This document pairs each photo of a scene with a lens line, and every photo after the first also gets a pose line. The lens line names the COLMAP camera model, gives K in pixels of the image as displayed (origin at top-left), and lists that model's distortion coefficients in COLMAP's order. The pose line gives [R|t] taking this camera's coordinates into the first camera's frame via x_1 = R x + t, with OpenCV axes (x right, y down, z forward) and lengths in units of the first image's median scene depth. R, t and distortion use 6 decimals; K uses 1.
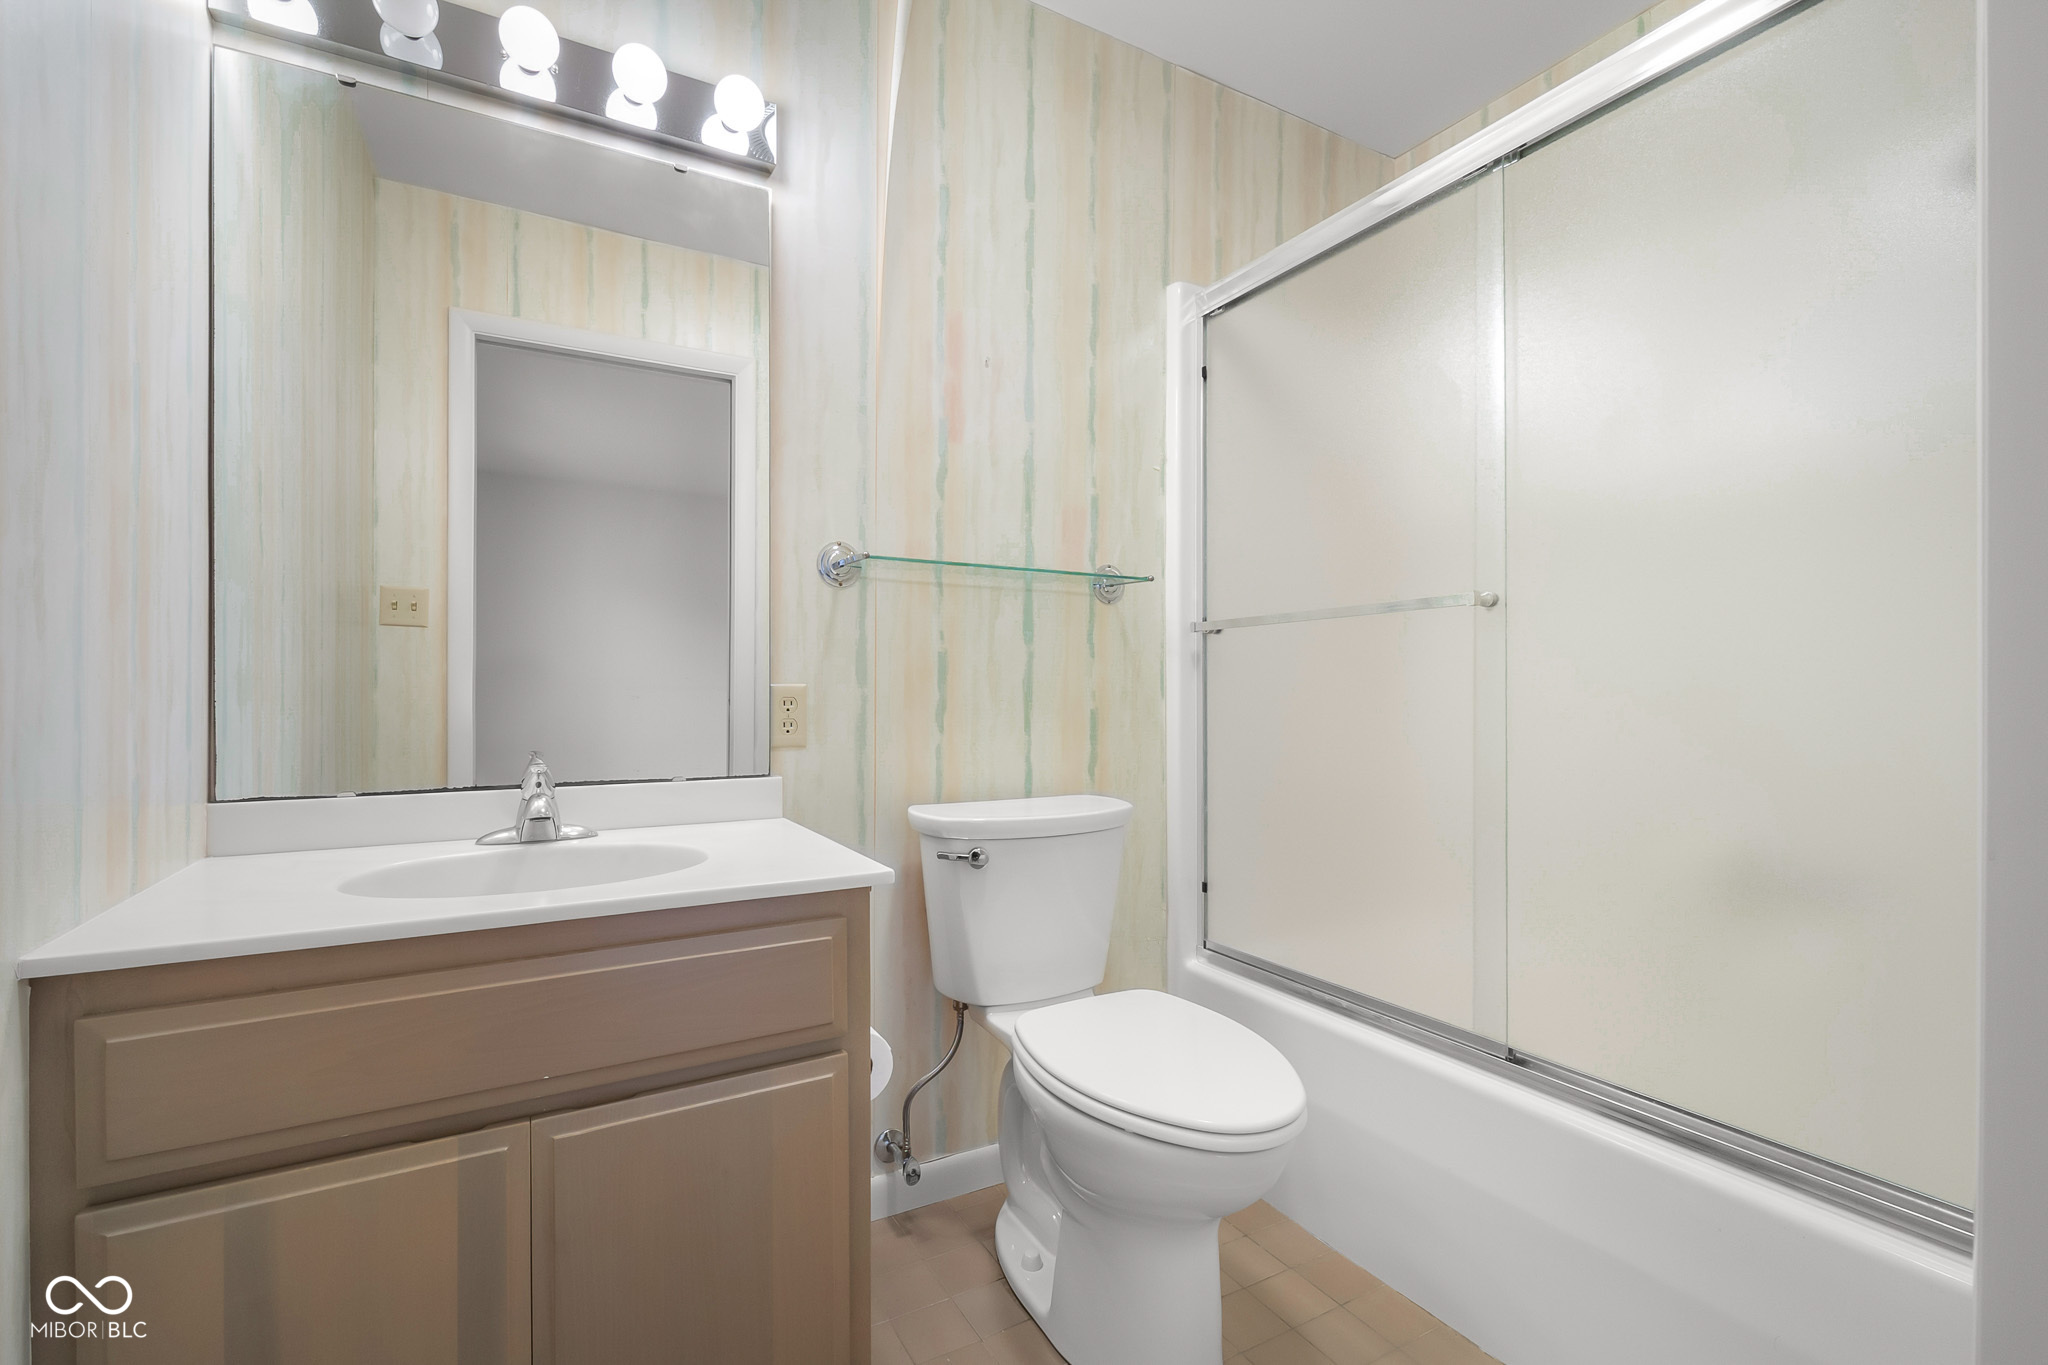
lens RADIAL K [[909.2, 0, 1029.2], [0, 909.2, 686.7], [0, 0, 1]] dist [-0.001560, 0.000379]
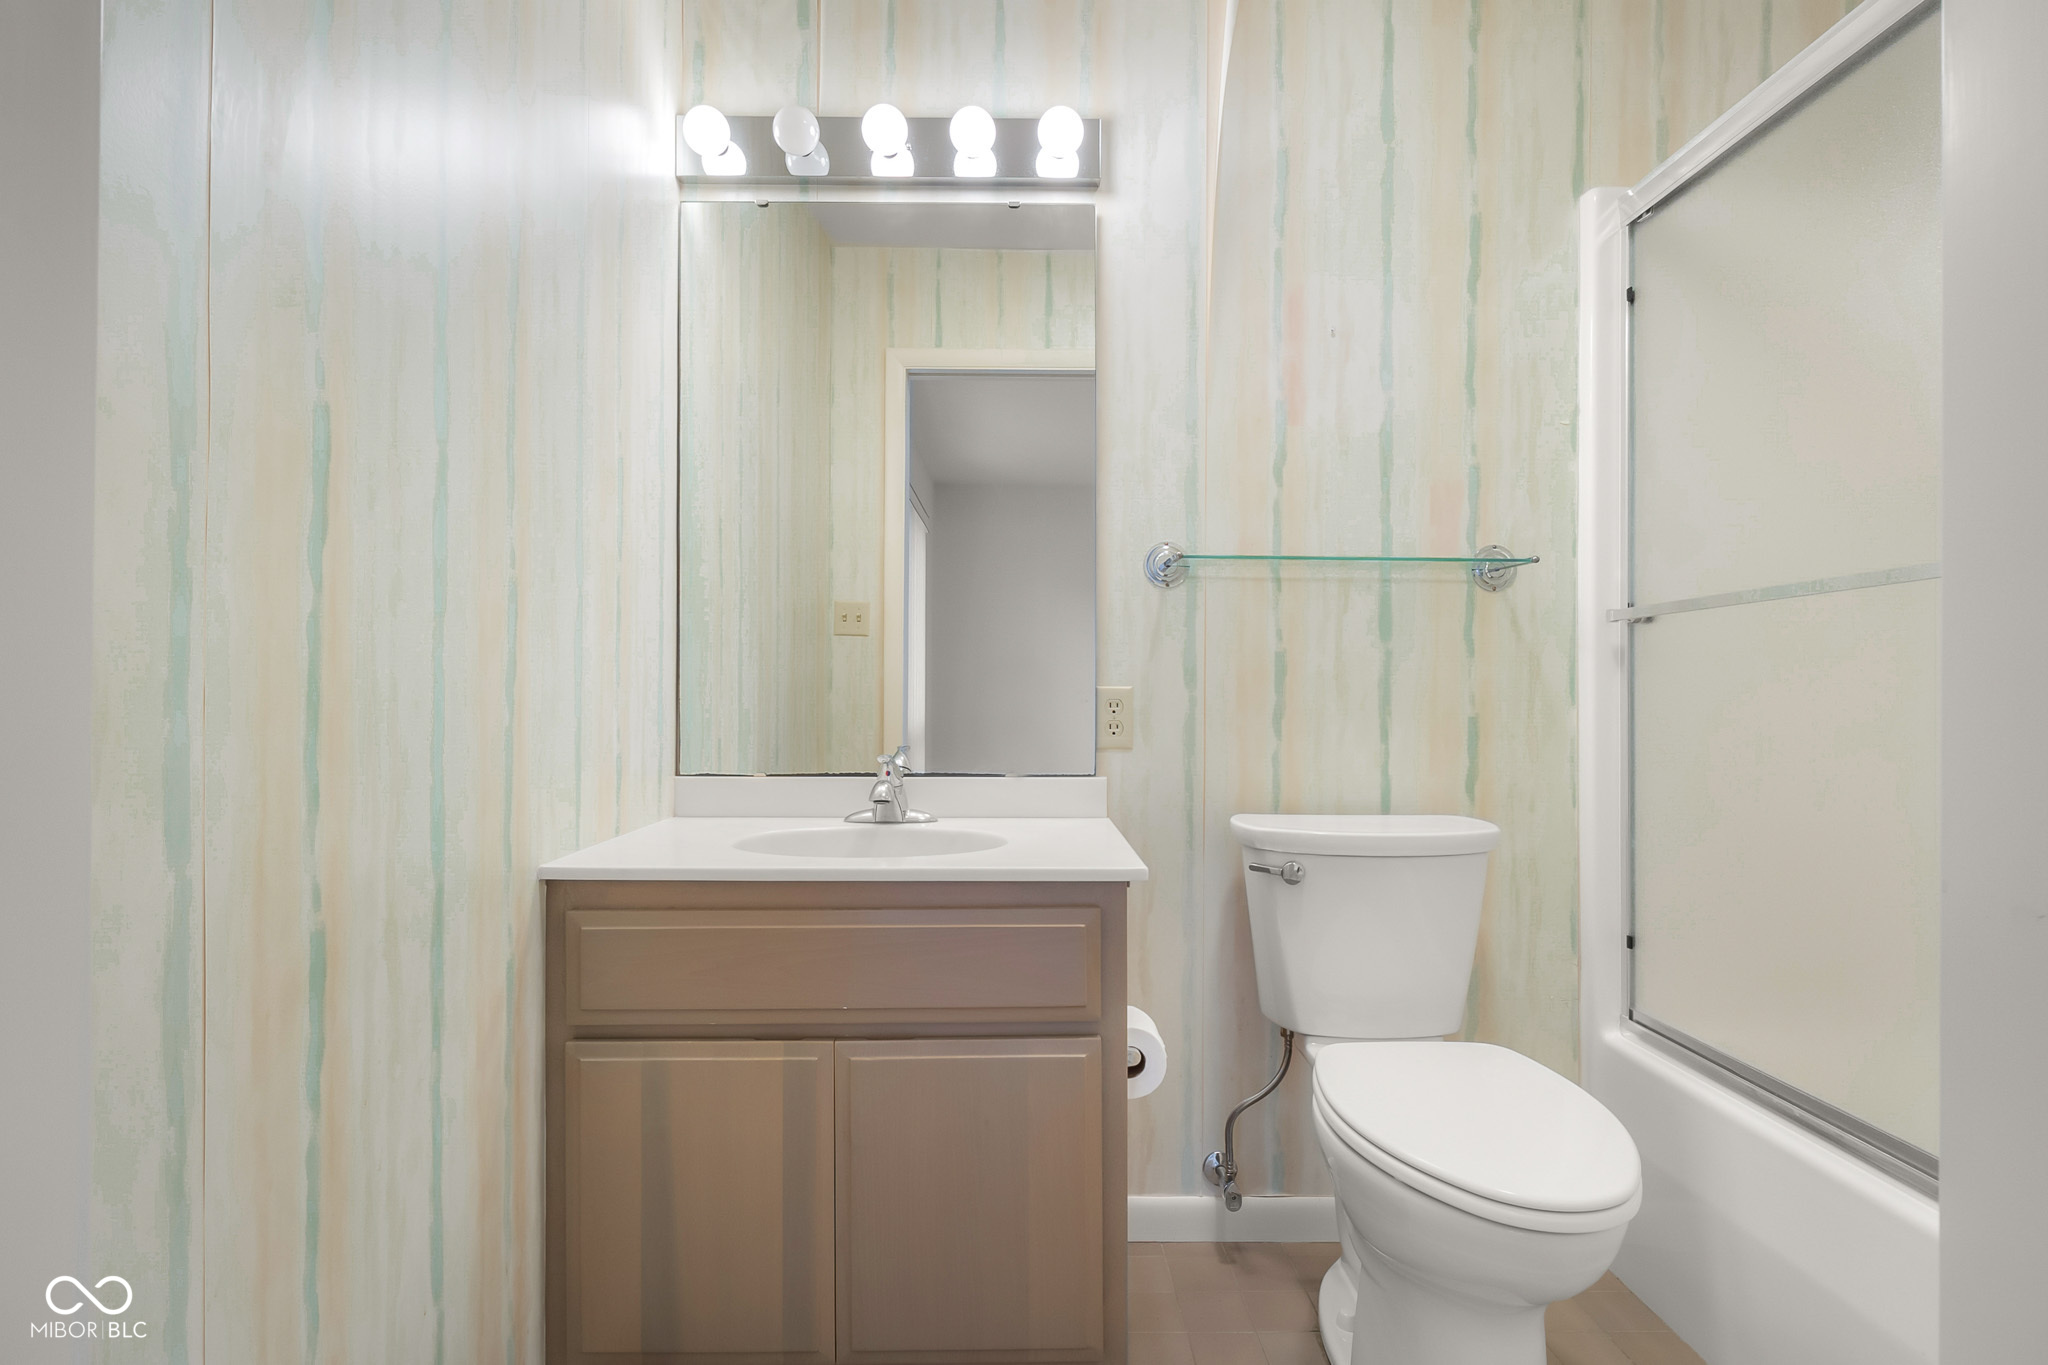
lens RADIAL K [[1036.7, 0, 1018.2], [0, 1036.7, 689.0], [0, 0, 1]] dist [0.000664, -0.000092]
pose [[0.876268, 0.001528, -0.481821, 0.180870], [-0.001822, 0.999998, -0.000143, 0.000119], [0.481820, 0.001003, 0.876270, -0.058832]]
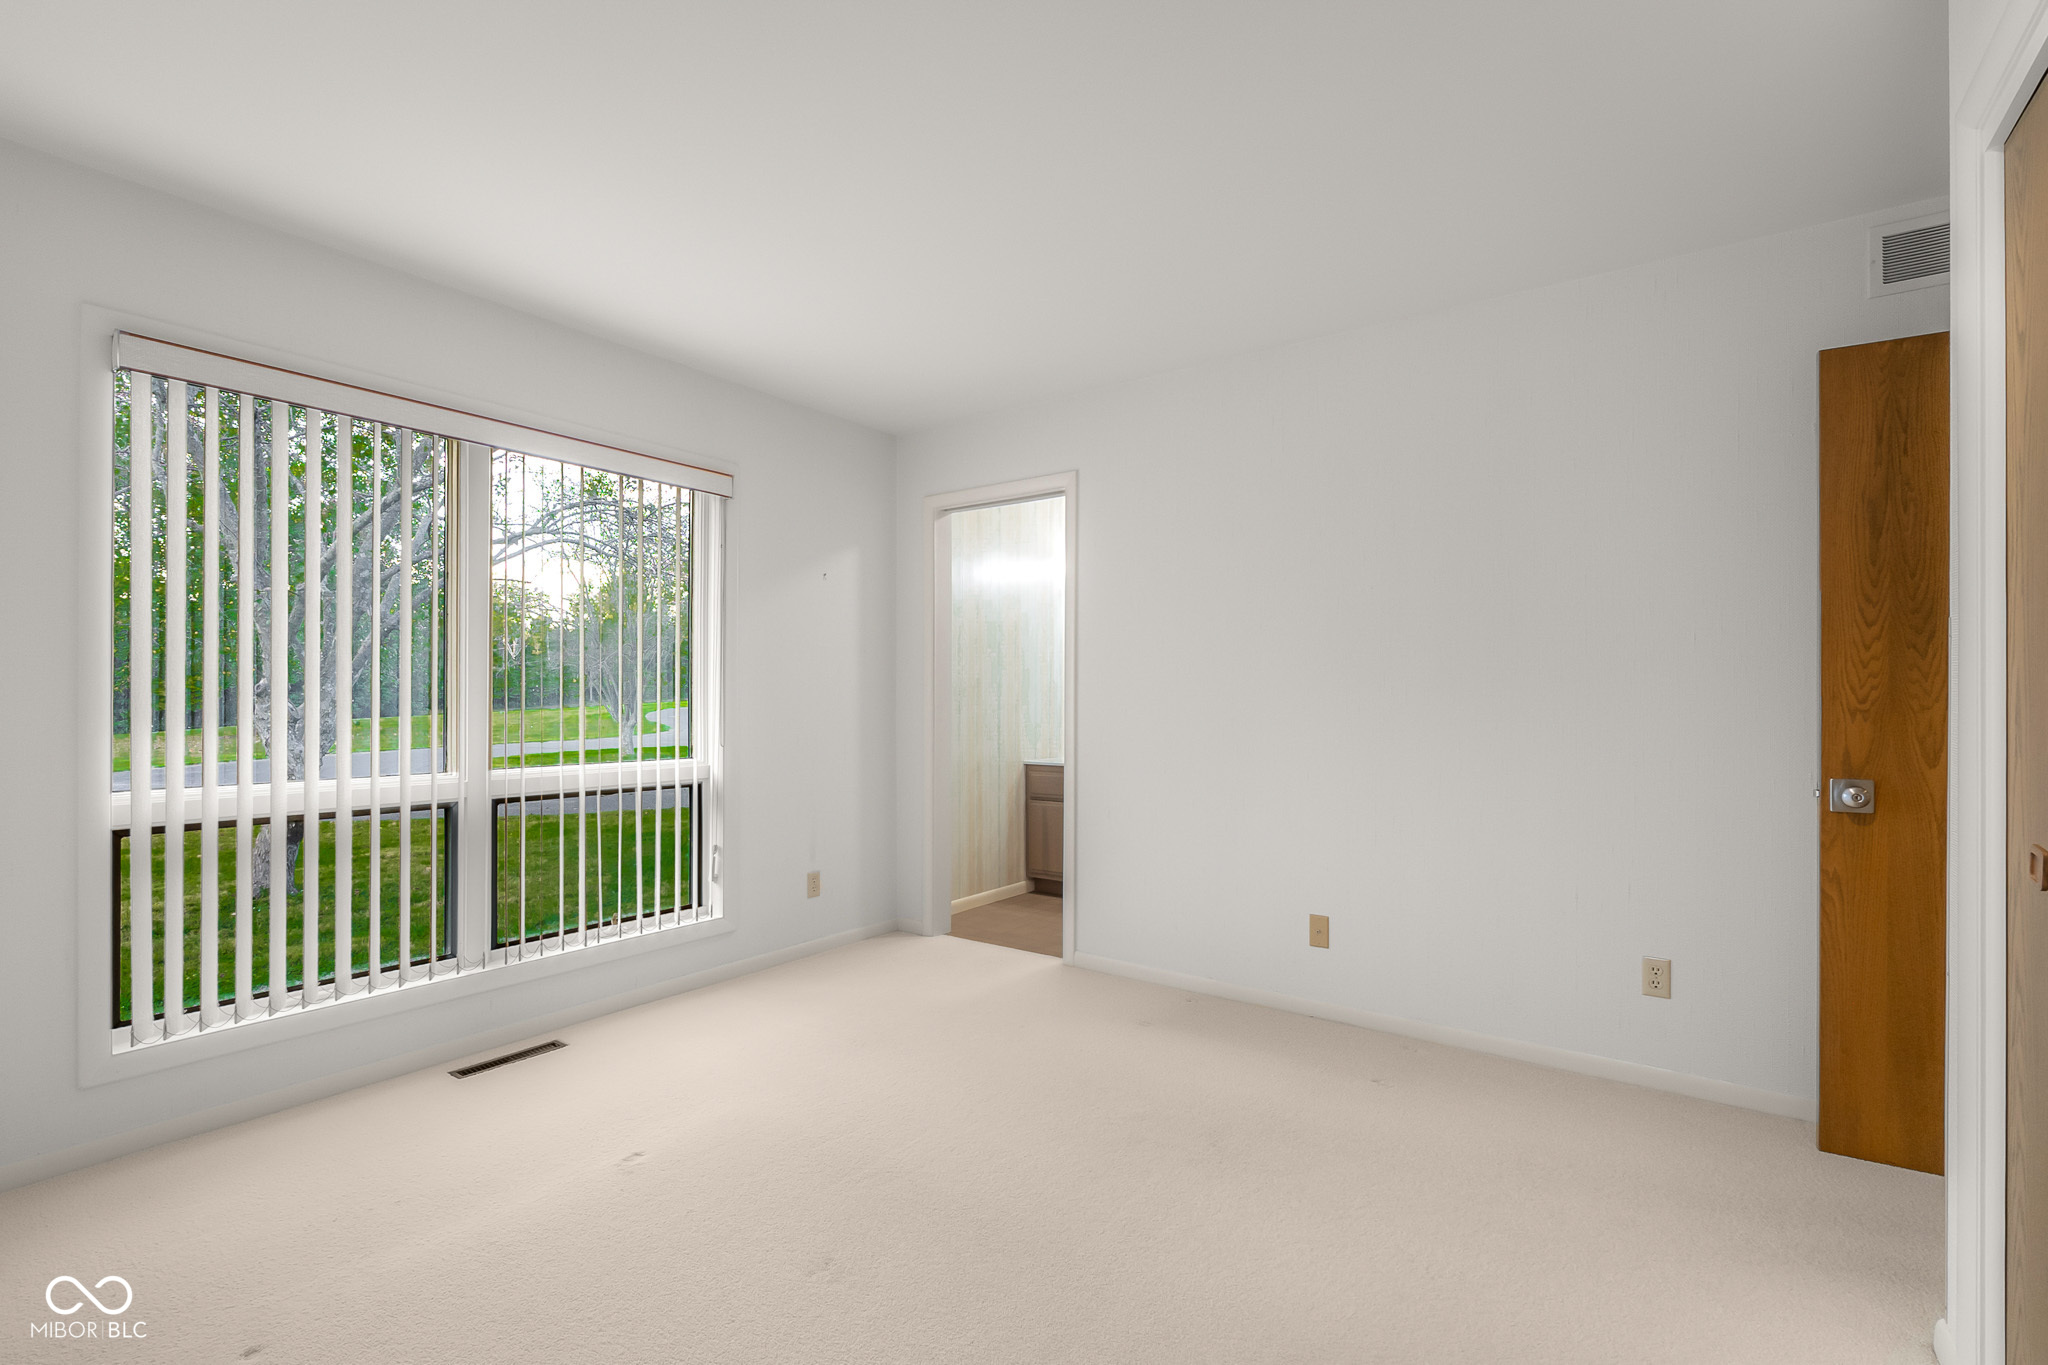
lens RADIAL K [[909.2, 0, 1029.2], [0, 909.2, 686.7], [0, 0, 1]] dist [-0.001560, 0.000379]
pose [[0.413898, -0.009035, -0.910278, 2.255241], [0.002676, 0.999959, -0.008708, -0.084893], [0.910319, 0.001169, 0.413905, -0.790994]]
